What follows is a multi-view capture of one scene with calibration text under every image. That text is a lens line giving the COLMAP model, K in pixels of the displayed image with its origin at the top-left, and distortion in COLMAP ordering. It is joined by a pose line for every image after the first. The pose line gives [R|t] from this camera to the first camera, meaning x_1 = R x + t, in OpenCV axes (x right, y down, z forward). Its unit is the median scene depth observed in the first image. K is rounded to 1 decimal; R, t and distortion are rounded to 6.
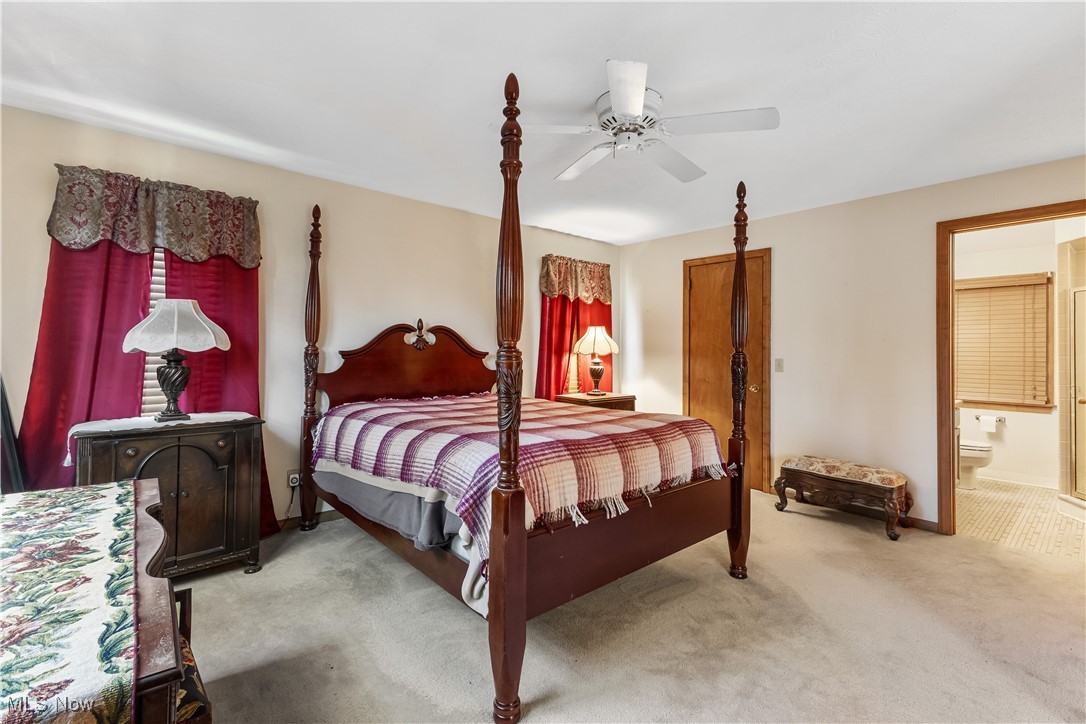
lens RADIAL K [[474.7, 0, 545.3], [0, 474.7, 350.2], [0, 0, 1]] dist [0.003277, -0.000692]
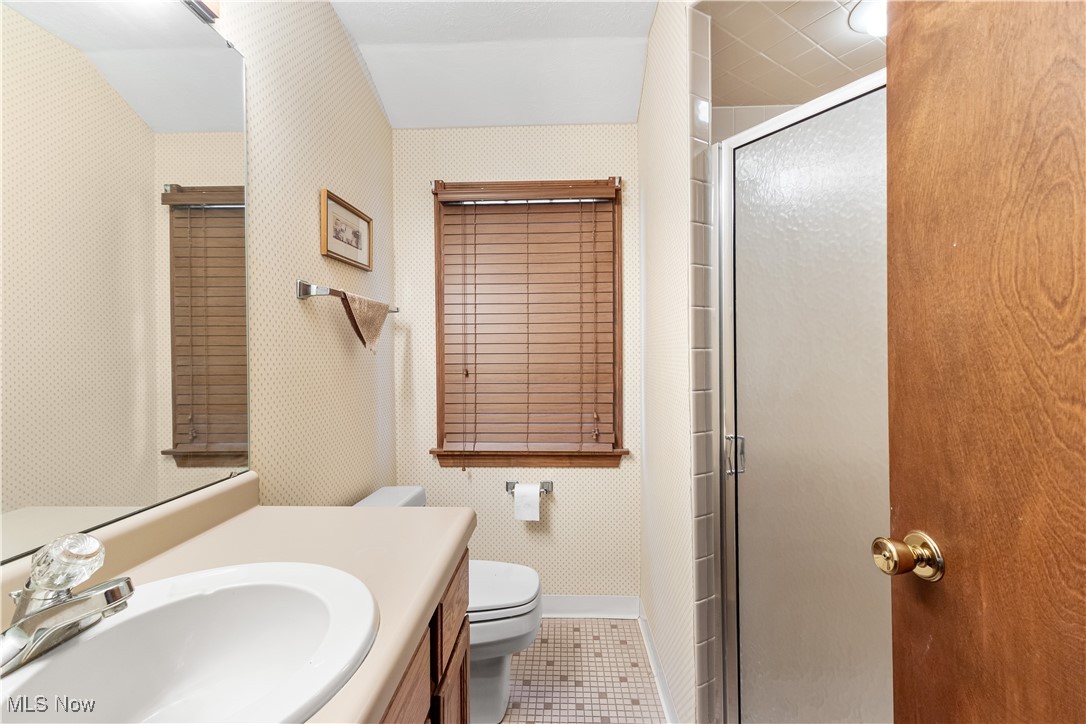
lens RADIAL K [[474.7, 0, 544.6], [0, 474.7, 357.2], [0, 0, 1]] dist [0.003277, -0.000692]
pose [[0.674467, -0.012521, 0.738199, 0.640384], [0.004906, 0.999910, 0.012478, 0.012143], [-0.738289, -0.004794, 0.674467, 0.717162]]
